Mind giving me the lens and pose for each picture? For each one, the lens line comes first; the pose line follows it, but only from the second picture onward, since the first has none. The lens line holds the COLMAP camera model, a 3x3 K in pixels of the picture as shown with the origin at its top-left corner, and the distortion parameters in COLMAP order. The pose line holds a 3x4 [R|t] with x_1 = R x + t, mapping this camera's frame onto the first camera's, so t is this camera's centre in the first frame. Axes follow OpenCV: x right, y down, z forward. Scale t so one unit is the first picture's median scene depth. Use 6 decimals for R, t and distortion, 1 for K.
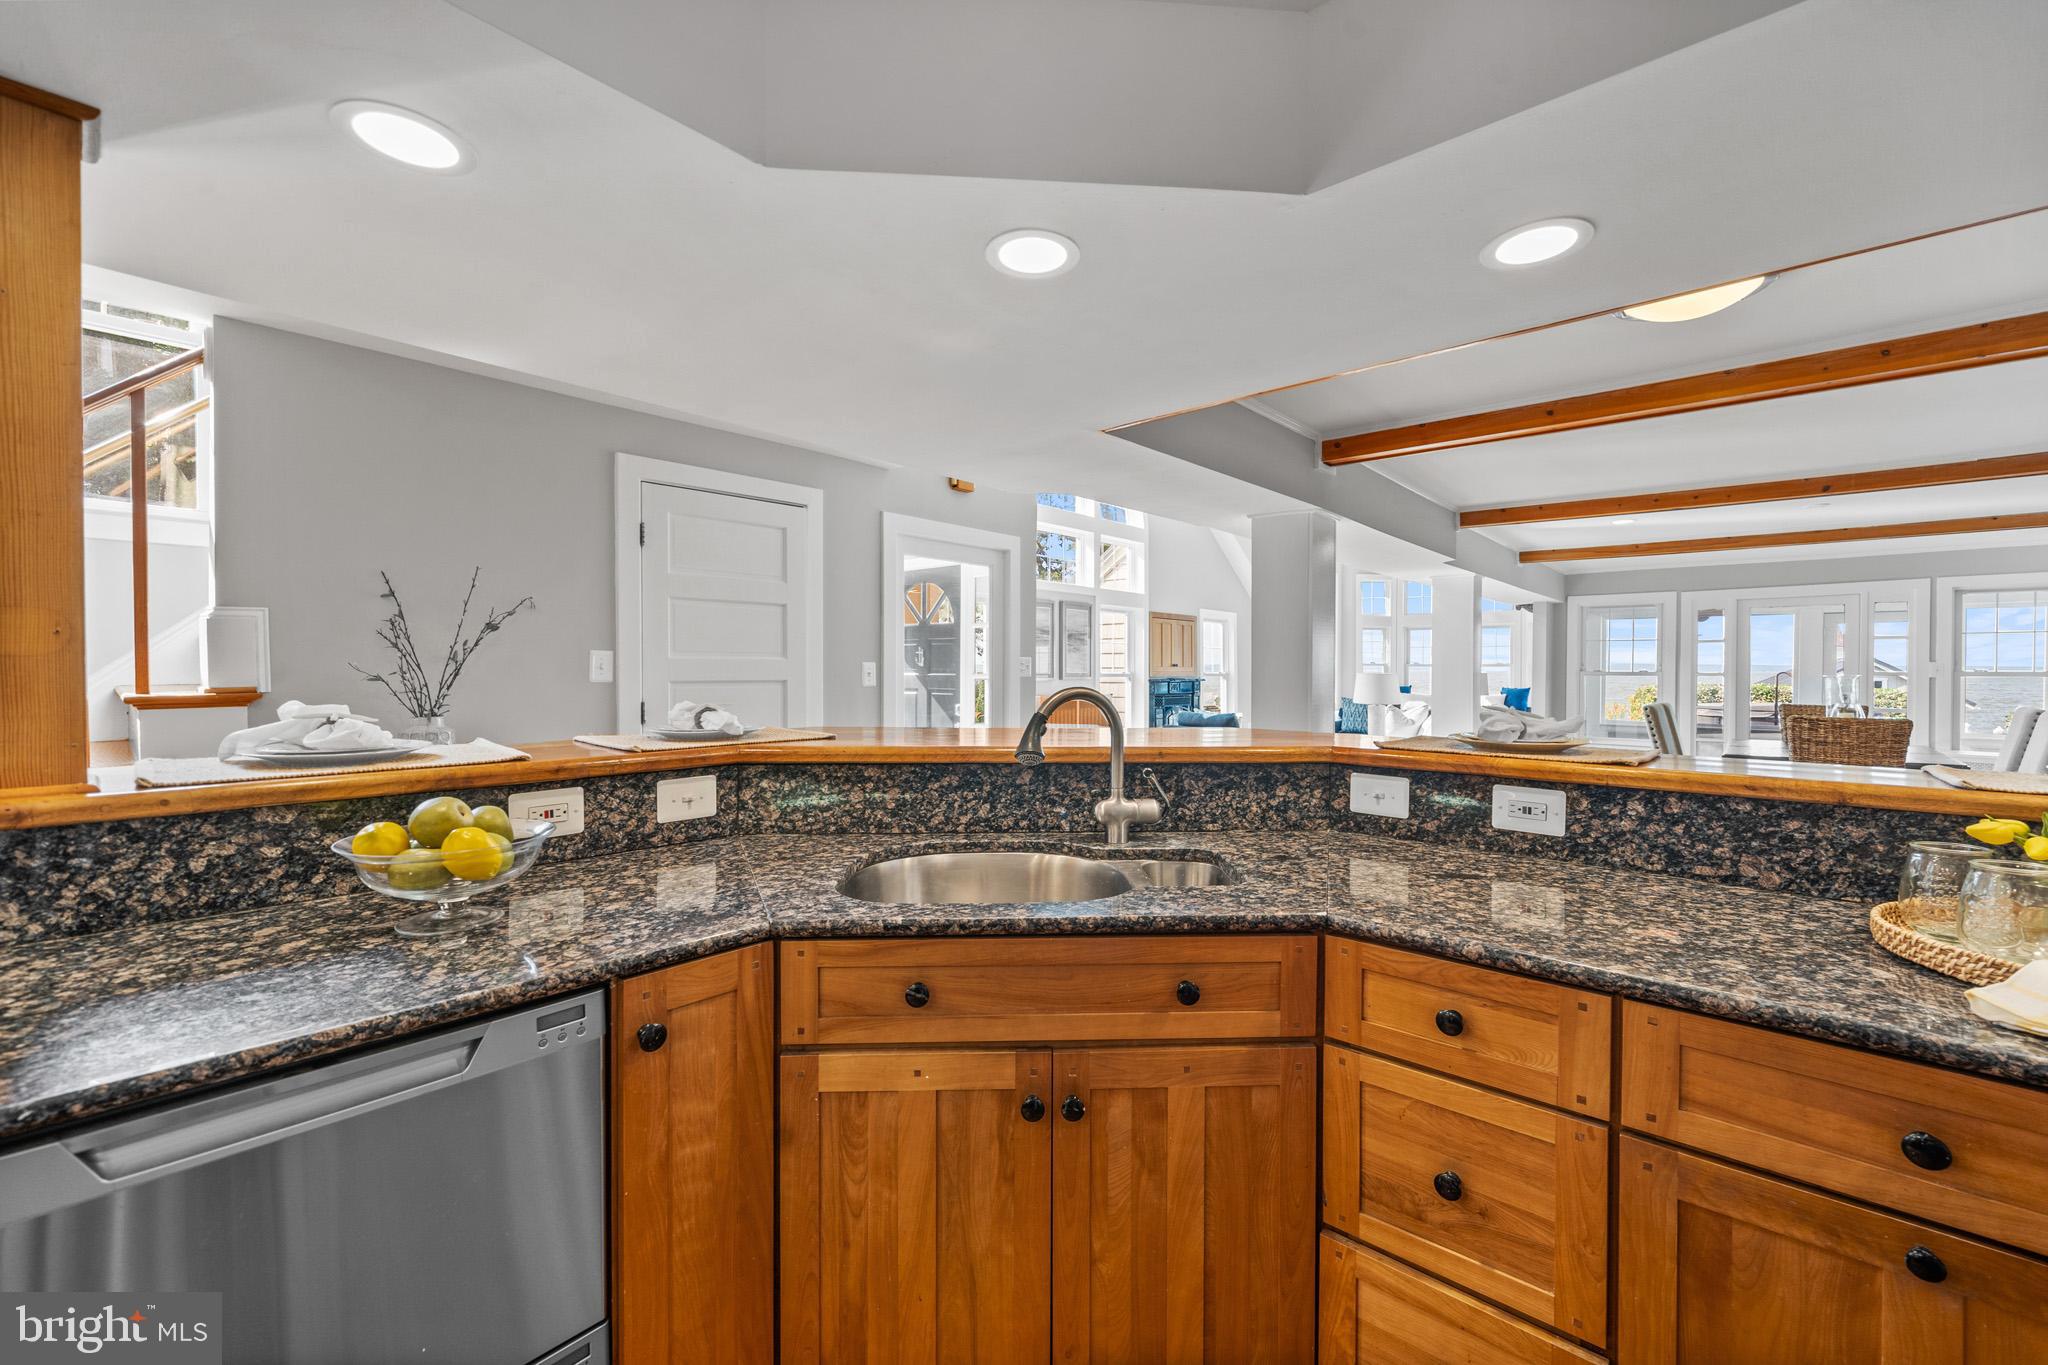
lens RADIAL K [[811.6, 0, 1039.6], [0, 811.6, 681.0], [0, 0, 1]] dist [0.000383, -0.000109]
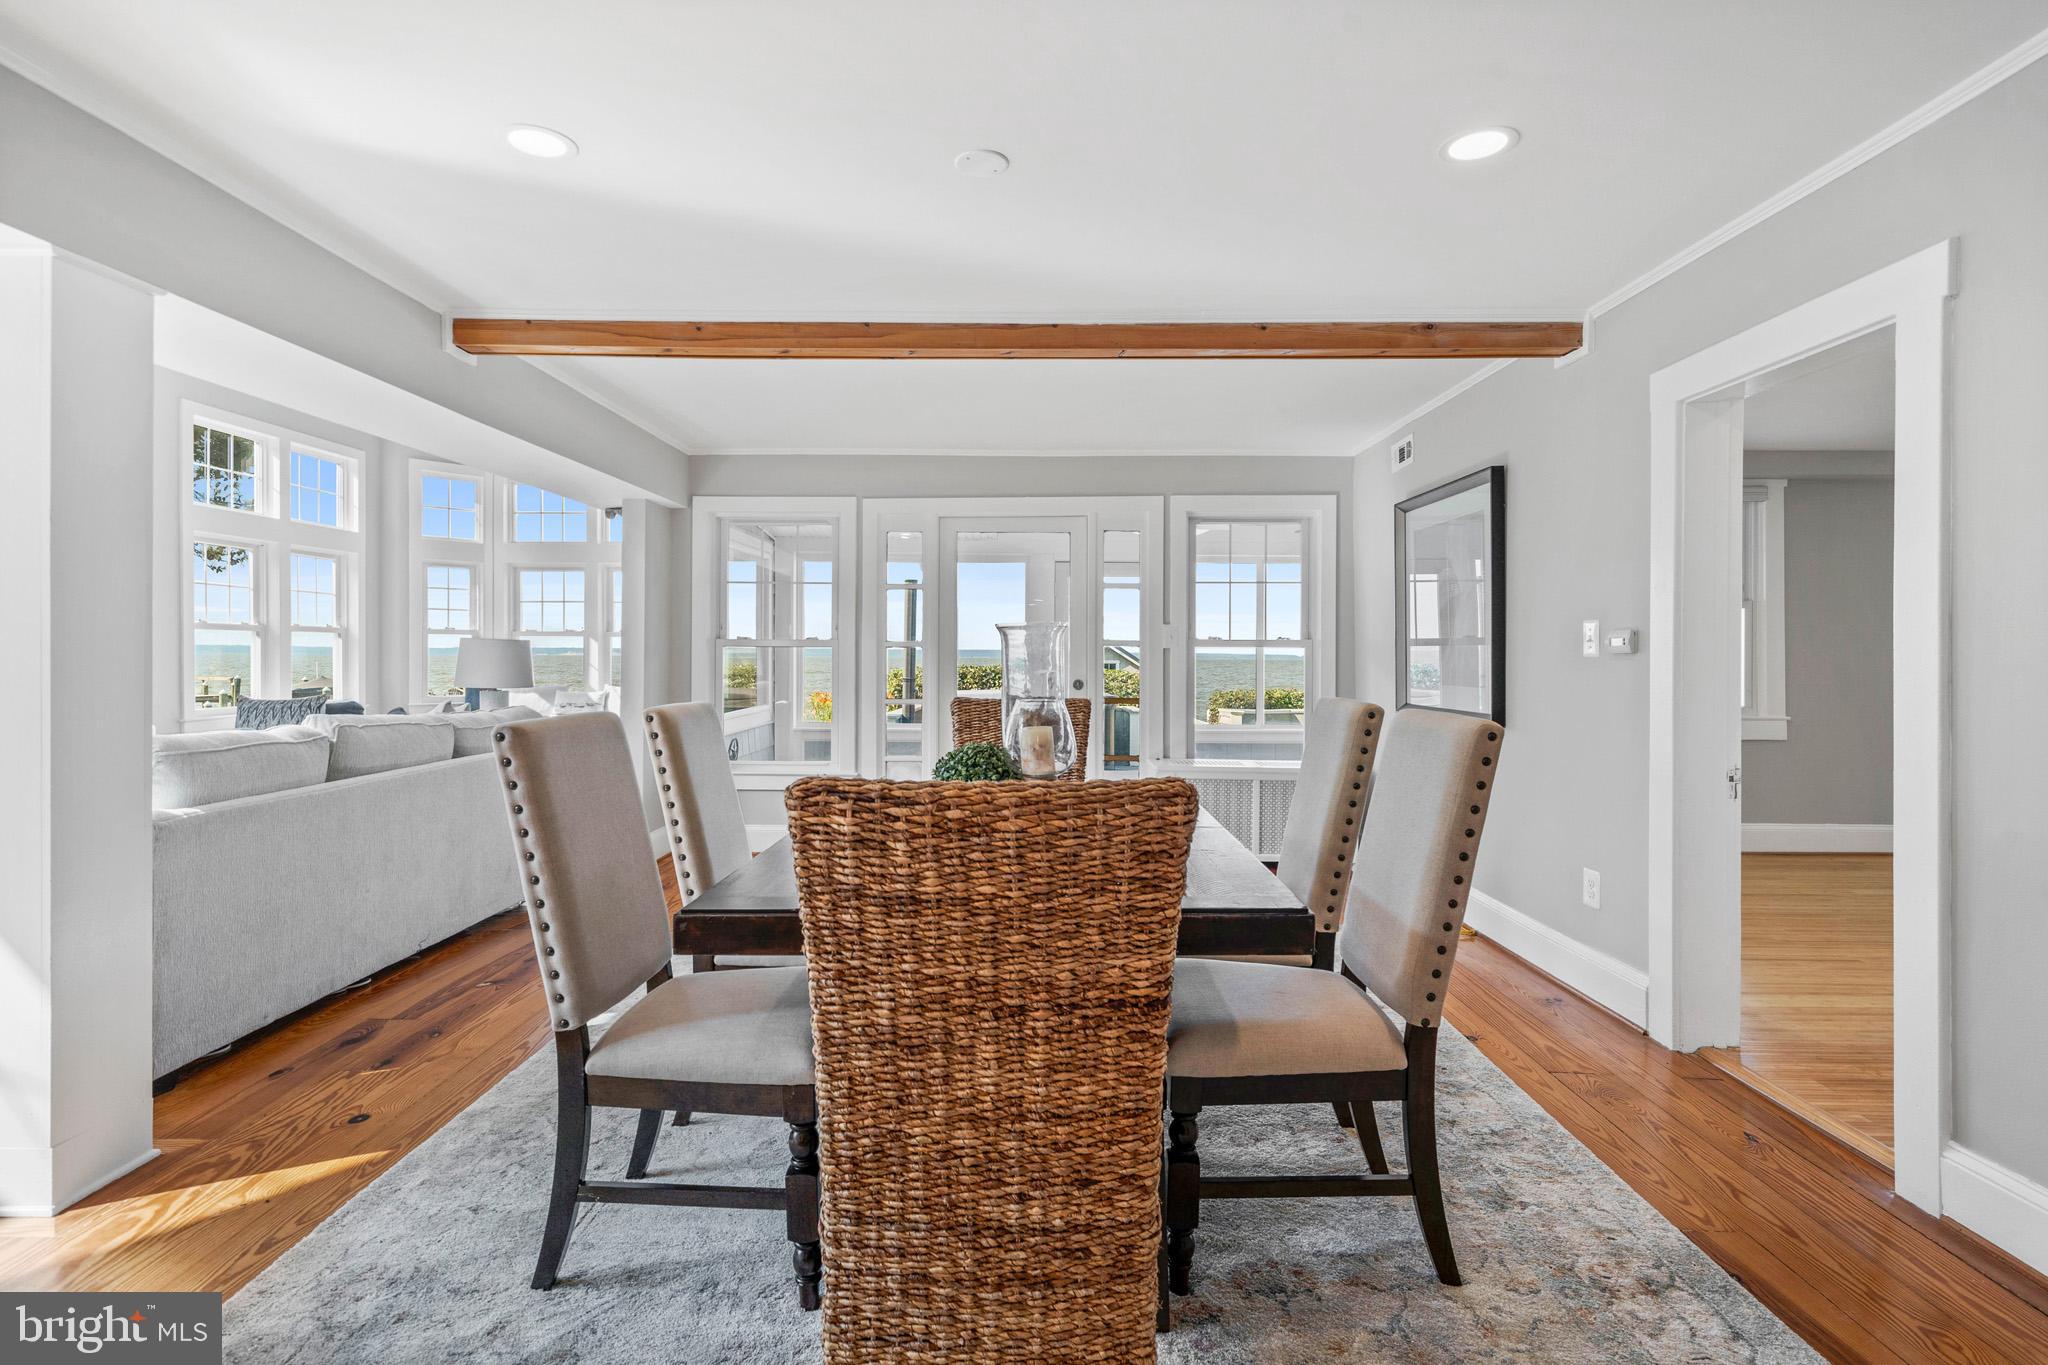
lens RADIAL K [[1029.5, 0, 1018.2], [0, 1029.5, 672.0], [0, 0, 1]] dist [-0.001942, 0.000944]
pose [[0.758148, -0.010287, 0.652002, 0.378317], [0.007633, 0.999947, 0.006902, 0.006525], [-0.652038, -0.000256, 0.758186, 0.362726]]
